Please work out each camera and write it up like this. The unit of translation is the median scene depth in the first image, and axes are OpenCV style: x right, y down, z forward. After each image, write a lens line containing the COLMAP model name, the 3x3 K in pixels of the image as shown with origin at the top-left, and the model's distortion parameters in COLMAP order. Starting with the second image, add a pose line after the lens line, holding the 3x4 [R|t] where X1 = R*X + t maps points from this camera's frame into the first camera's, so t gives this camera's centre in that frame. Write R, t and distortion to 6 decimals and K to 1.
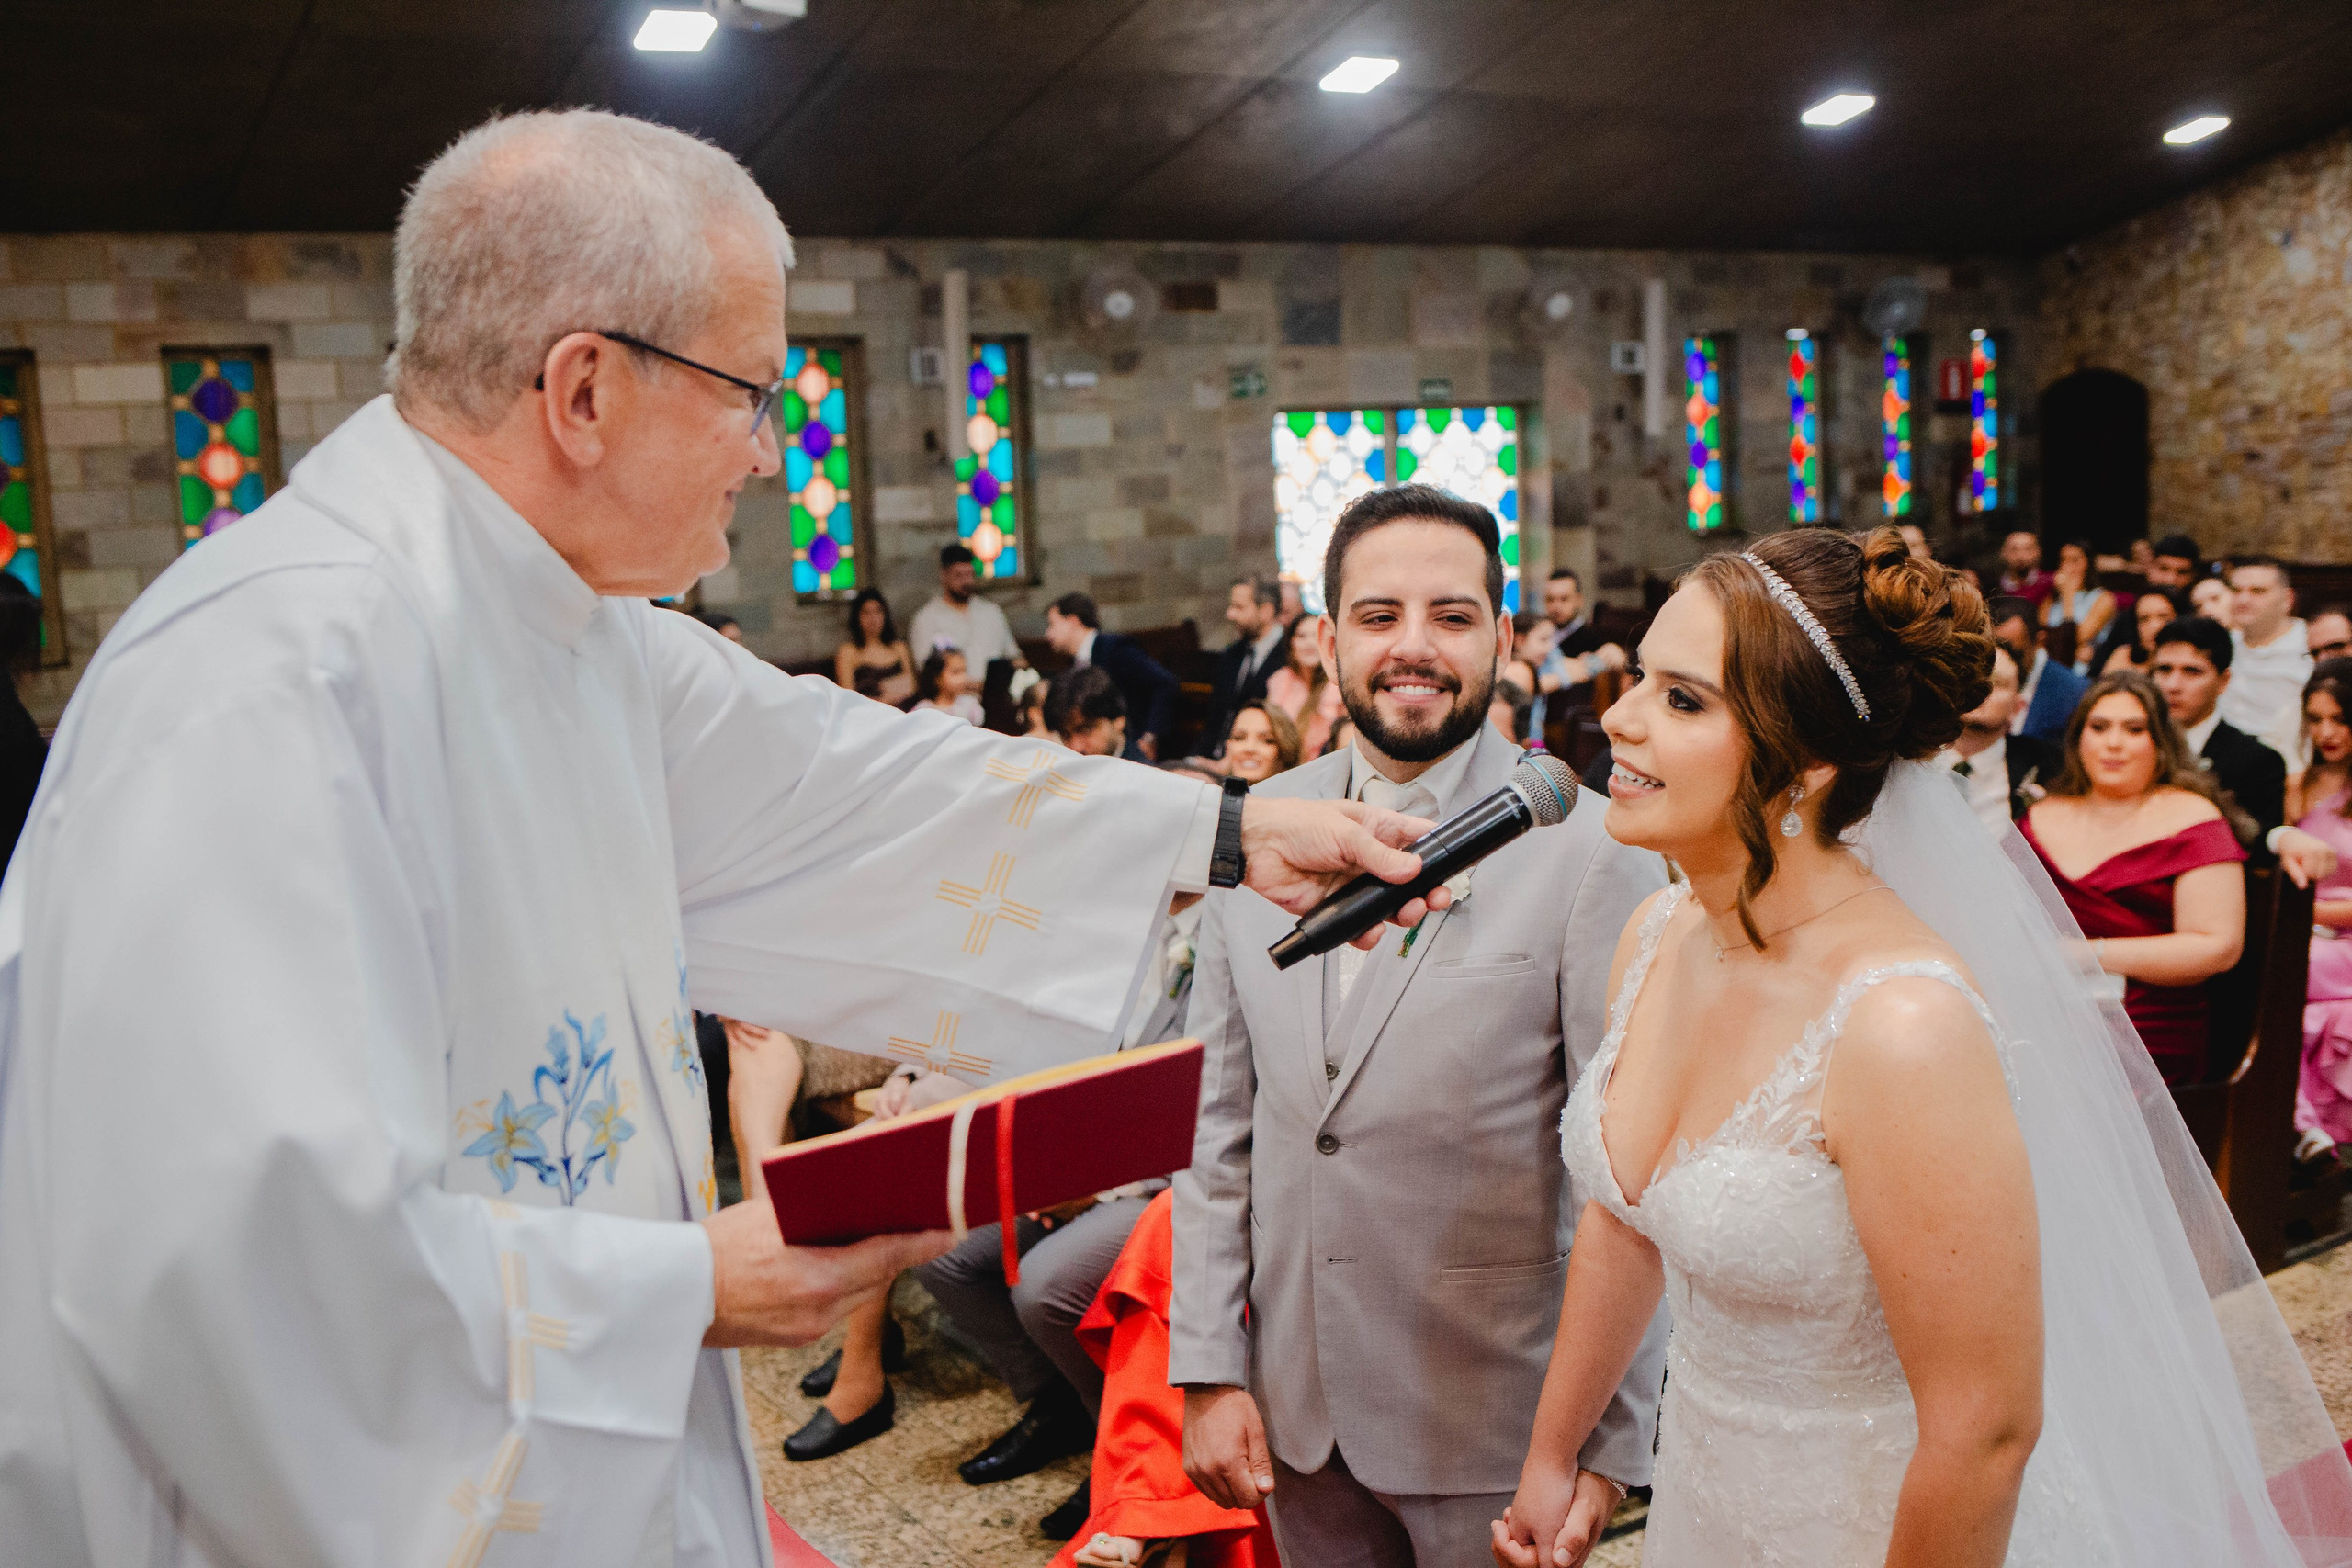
lens RADIAL K [[2296.7, 0, 1233.9], [0, 2296.7, 842.2], [0, 0, 1]] dist [-0.008402, 0.029806]
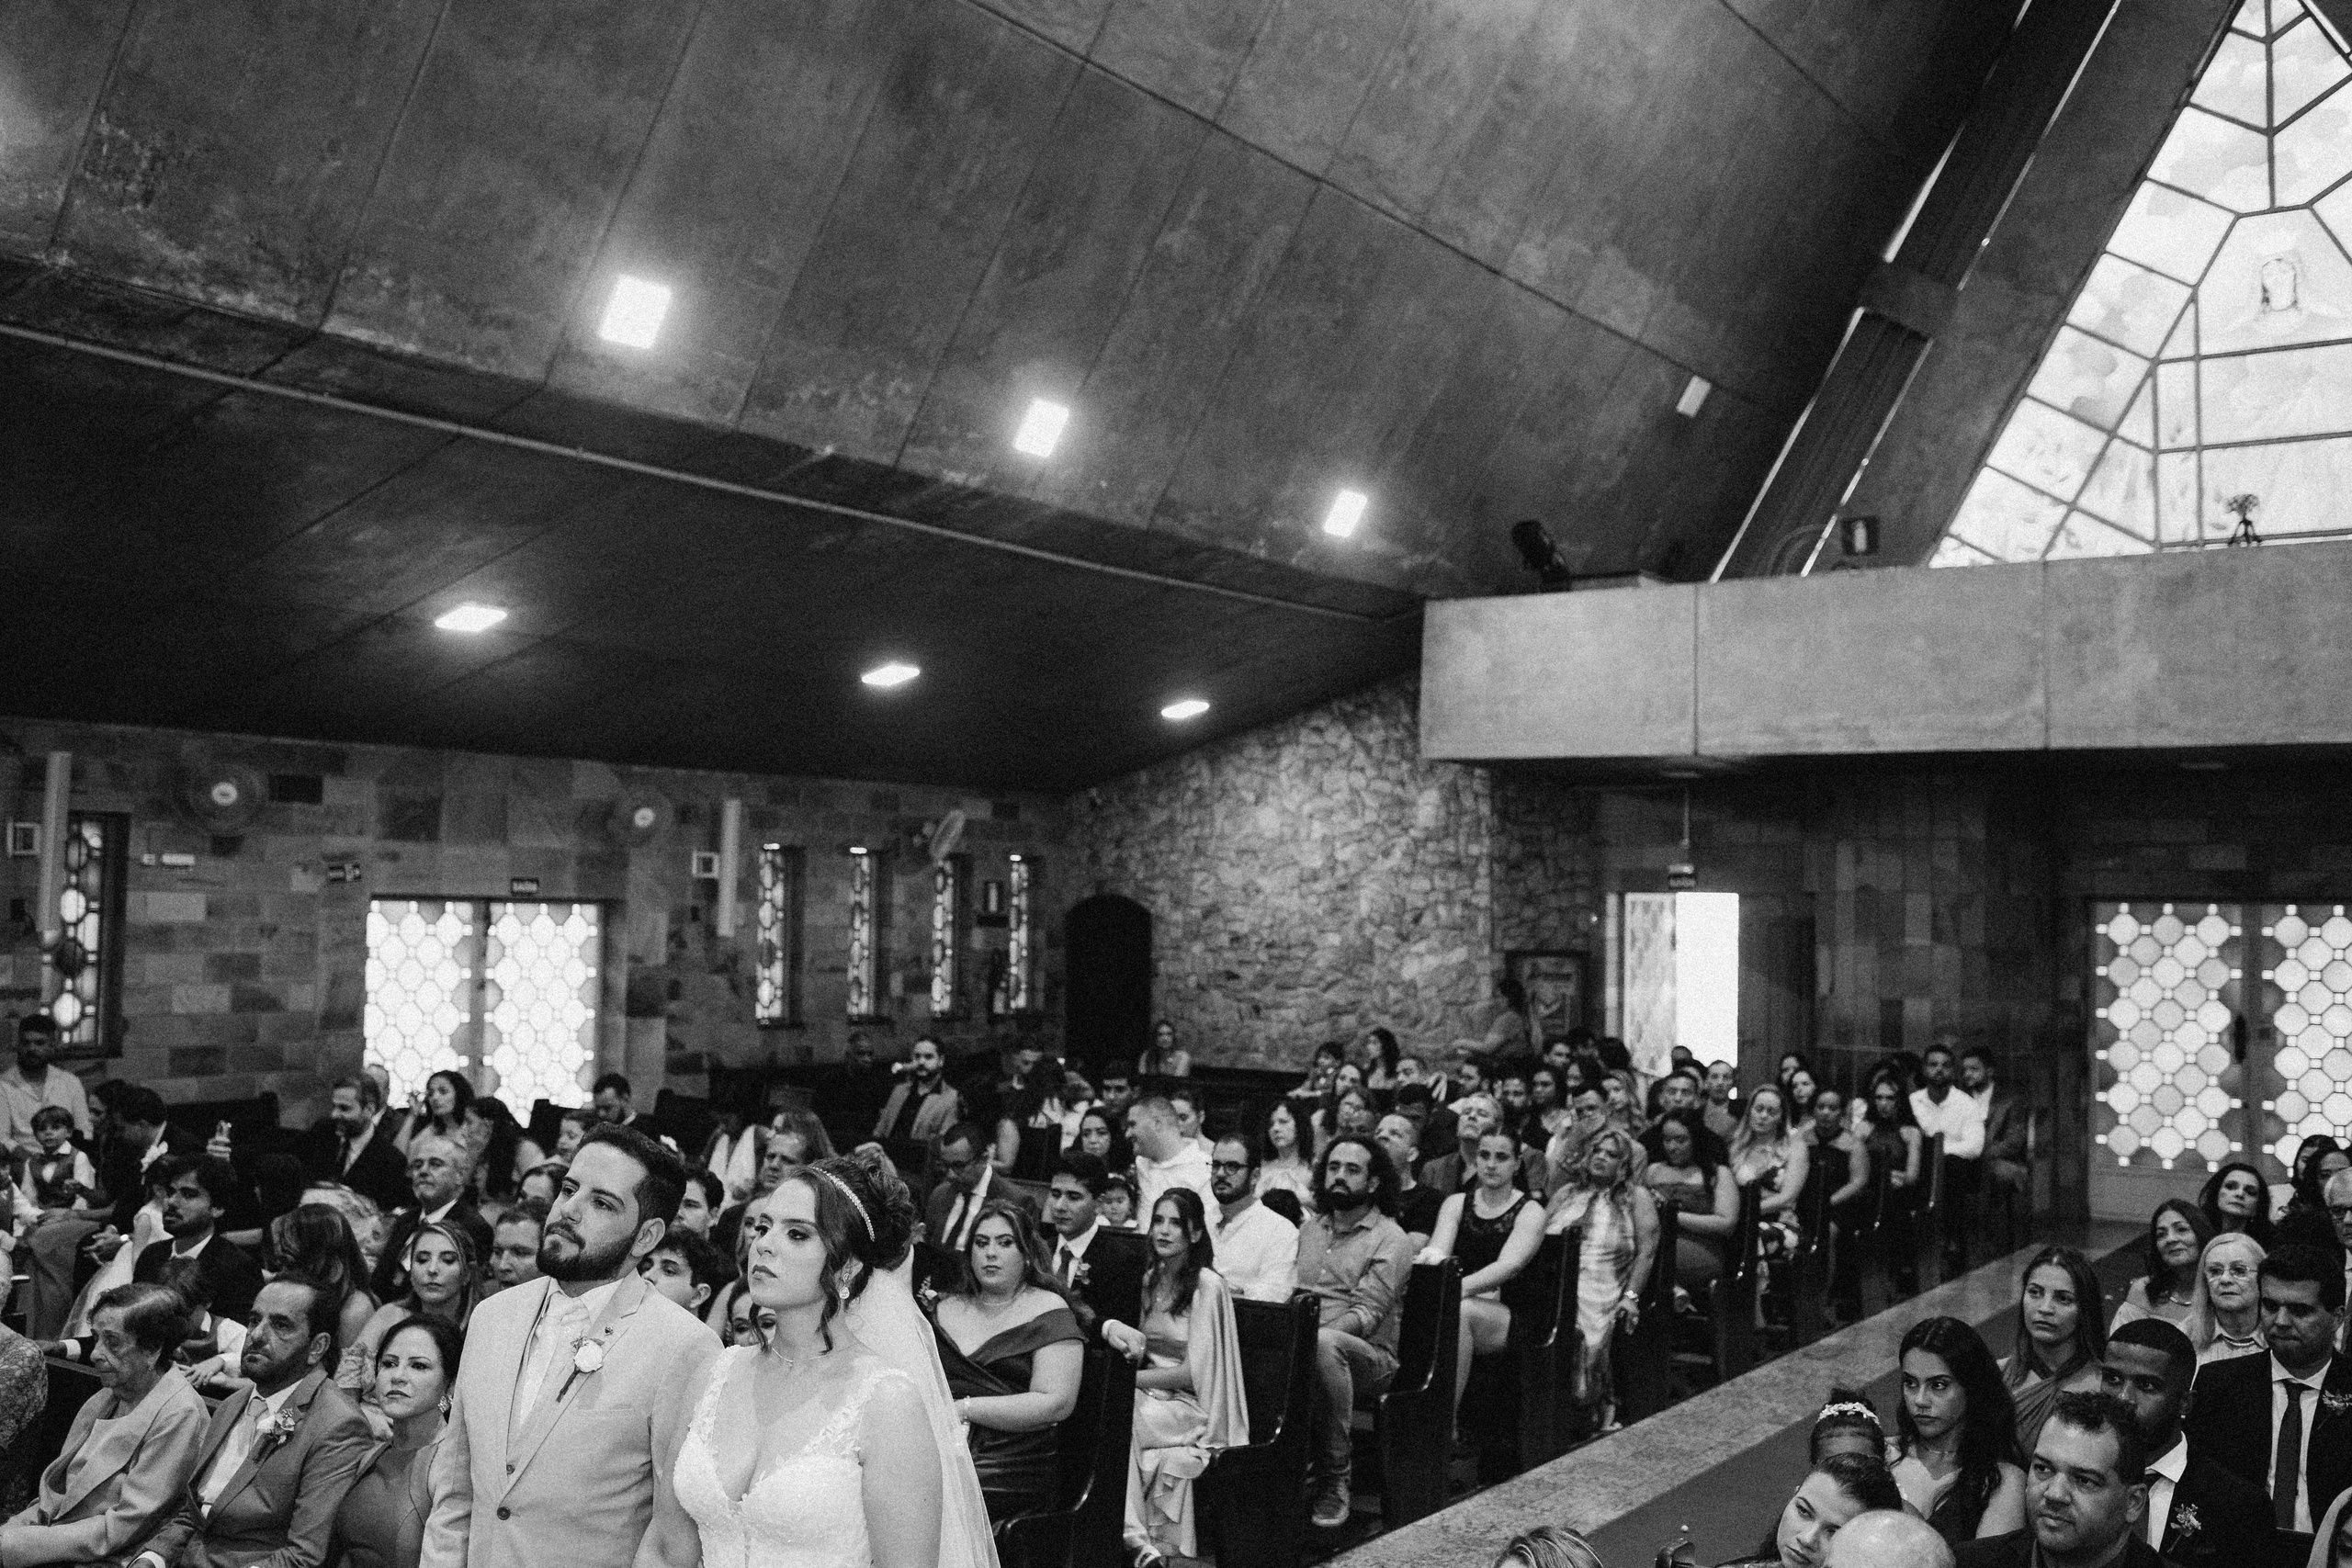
lens RADIAL K [[2271.1, 0, 1176.0], [0, 2271.1, 784.0], [0, 0, 1]] dist [-0.038276, -0.002625]
pose [[0.933885, 0.079301, 0.348670, -0.002589], [-0.000086, 0.975148, -0.221554, -0.005547], [-0.357574, 0.206876, 0.910683, -0.103961]]
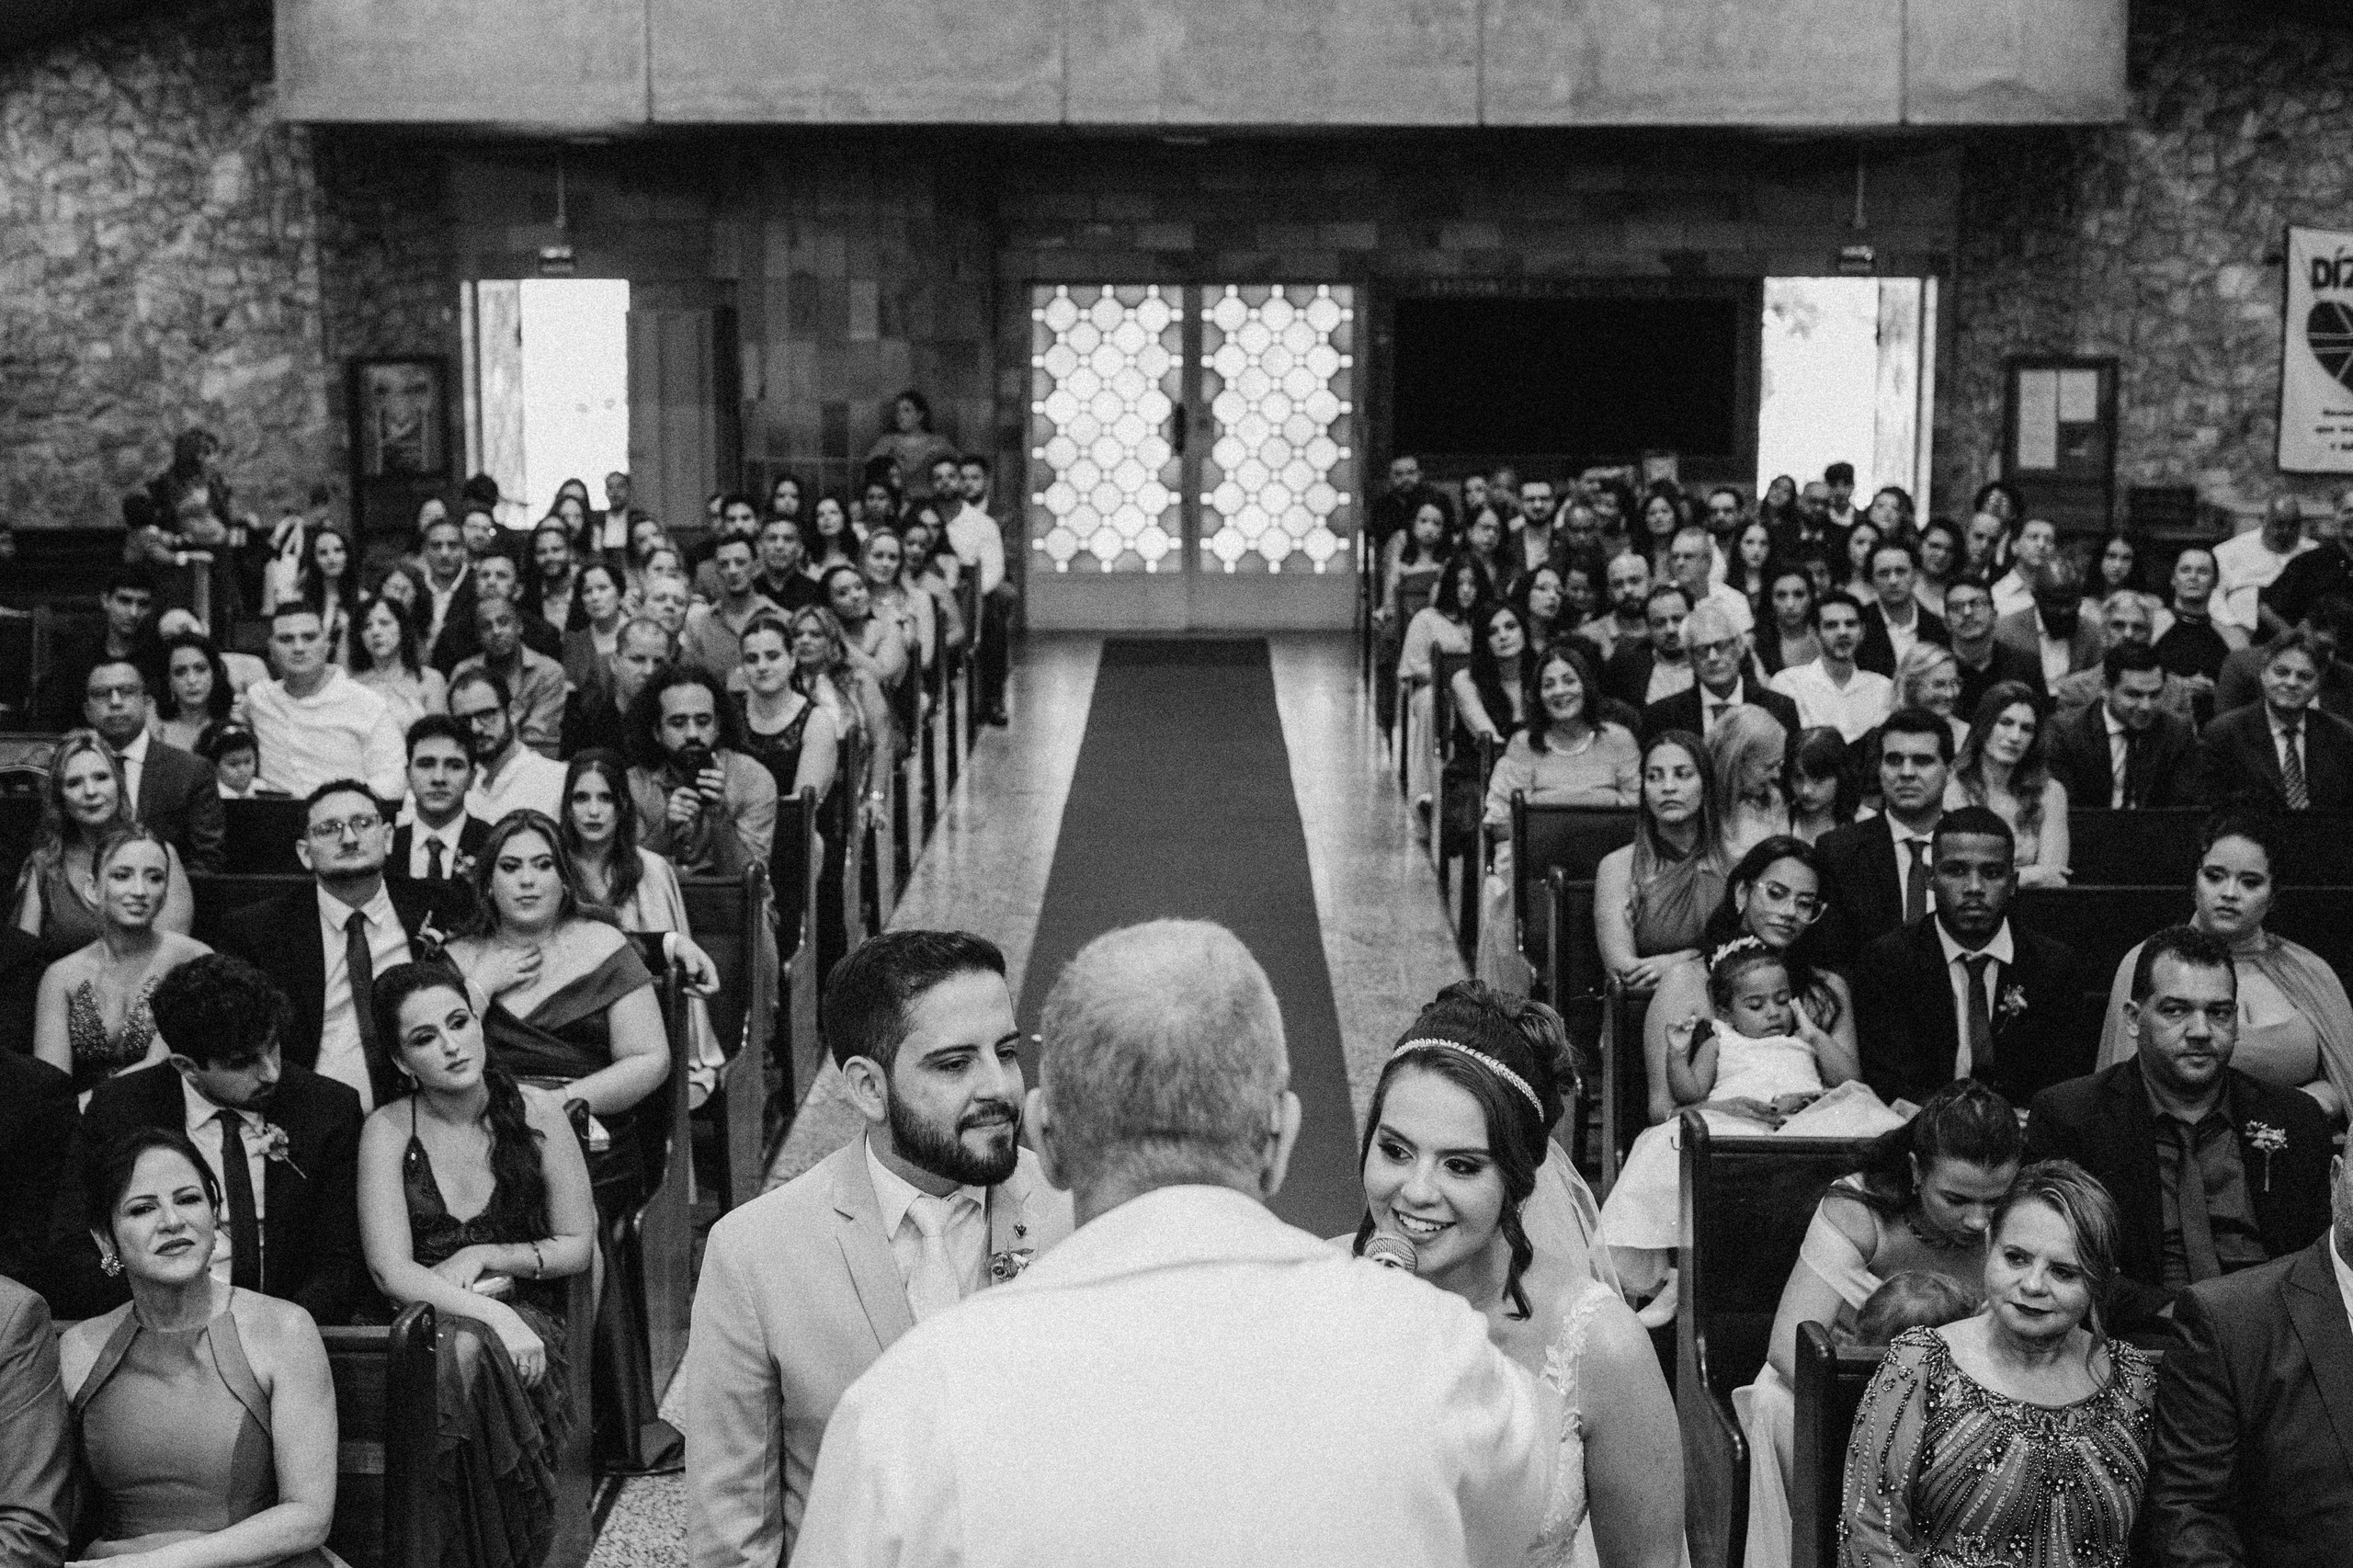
lens RADIAL K [[2669.9, 0, 1174.7], [0, 2669.9, 628.5], [0, 0, 1]] dist [-0.077605, 0.031967]
pose [[0.597023, -0.063483, 0.799708, -0.125670], [0.104113, 0.994565, 0.001226, -0.042739], [-0.795440, 0.082527, 0.600387, 0.023754]]
